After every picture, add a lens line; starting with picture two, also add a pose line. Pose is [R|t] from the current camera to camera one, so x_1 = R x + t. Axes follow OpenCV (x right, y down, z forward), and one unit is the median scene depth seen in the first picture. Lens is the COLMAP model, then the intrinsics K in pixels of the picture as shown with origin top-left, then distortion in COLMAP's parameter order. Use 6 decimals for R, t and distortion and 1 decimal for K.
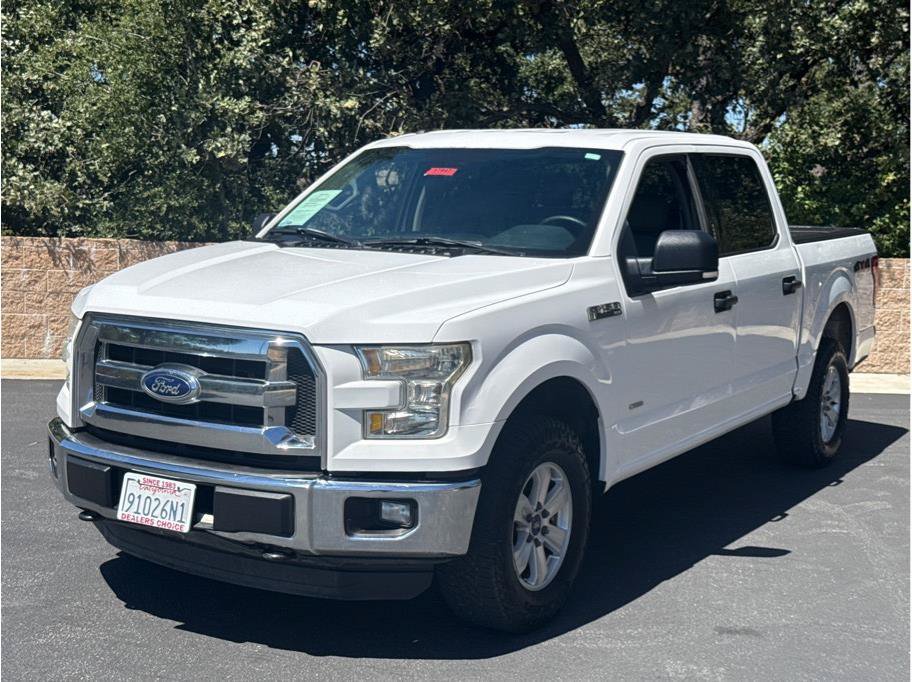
lens RADIAL K [[1280.6, 0, 452.9], [0, 1280.6, 341.4], [0, 0, 1]] dist [0.085747, 0.000000]
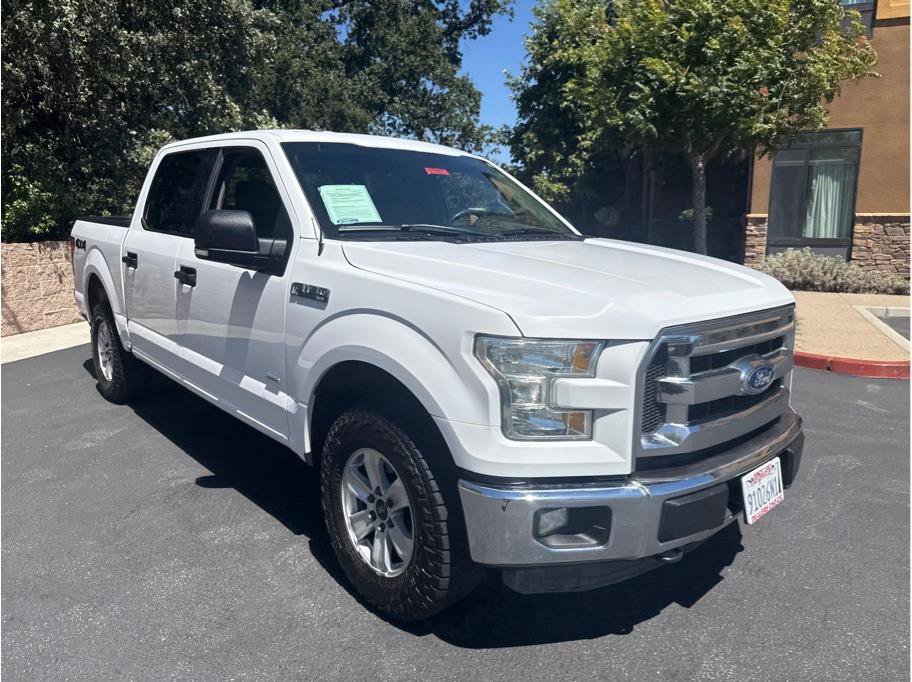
lens RADIAL K [[642.7, 0, 451.4], [0, 642.7, 336.4], [0, 0, 1]] dist [0.046150, -0.059477]
pose [[0.291118, -0.196878, 0.936210, -0.694549], [0.111066, 0.978934, 0.171326, -0.100757], [-0.950218, 0.054105, 0.306852, 0.975991]]
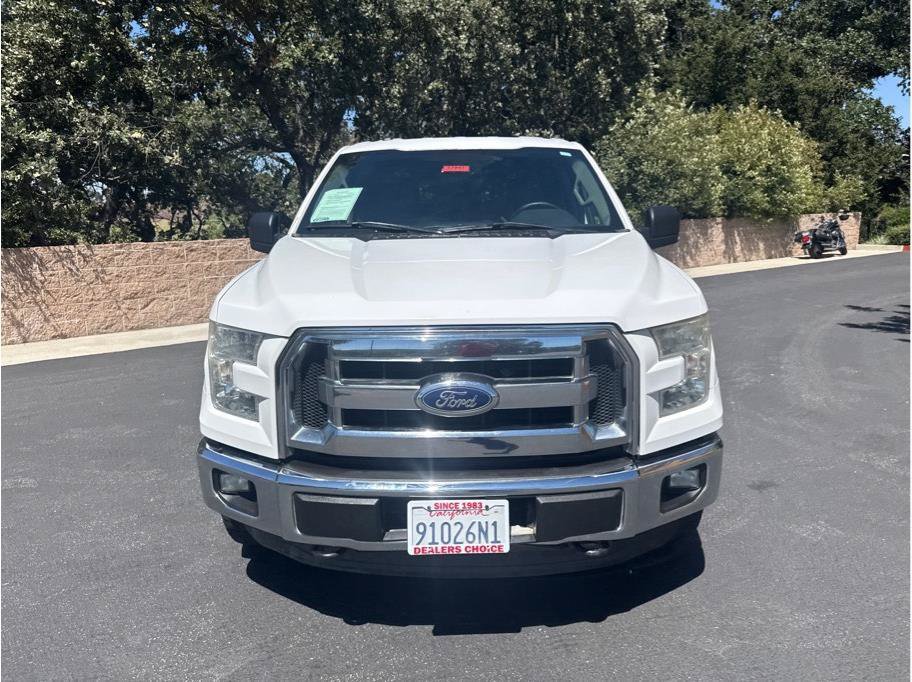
lens RADIAL K [[642.7, 0, 462.8], [0, 642.7, 334.7], [0, 0, 1]] dist [0.046150, -0.059477]
pose [[0.851295, -0.142652, 0.504922, -0.398791], [0.097088, 0.988540, 0.115596, -0.055979], [-0.515626, -0.049385, 0.855389, 0.560801]]
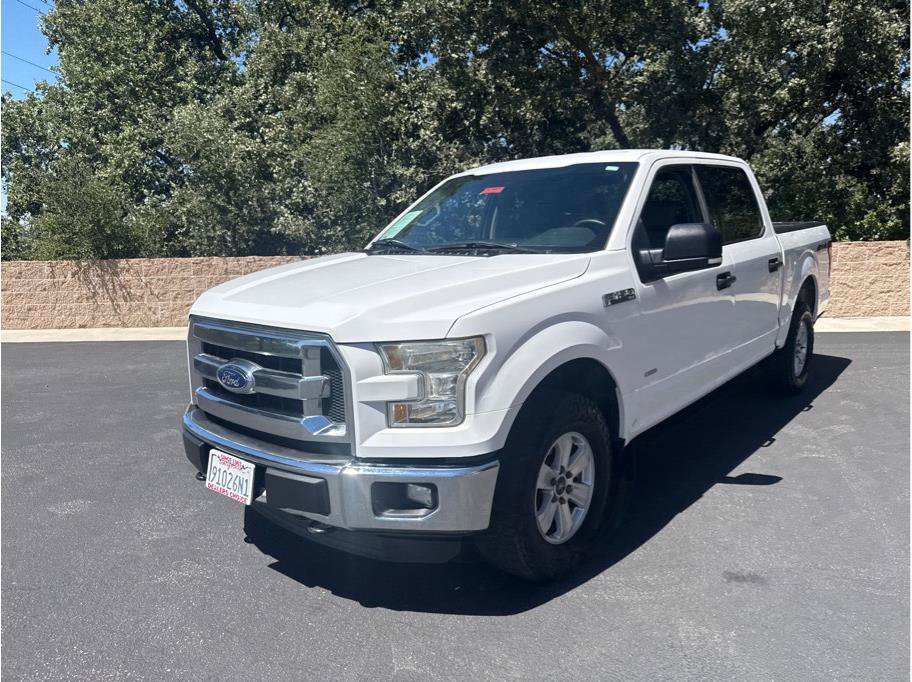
lens RADIAL K [[642.7, 0, 462.8], [0, 642.7, 343.7], [0, 0, 1]] dist [0.046150, -0.059477]
pose [[0.986835, -0.026462, -0.159553, 0.072566], [0.037027, 0.997288, 0.063608, -0.024568], [0.157437, -0.068678, 0.985138, 0.414655]]
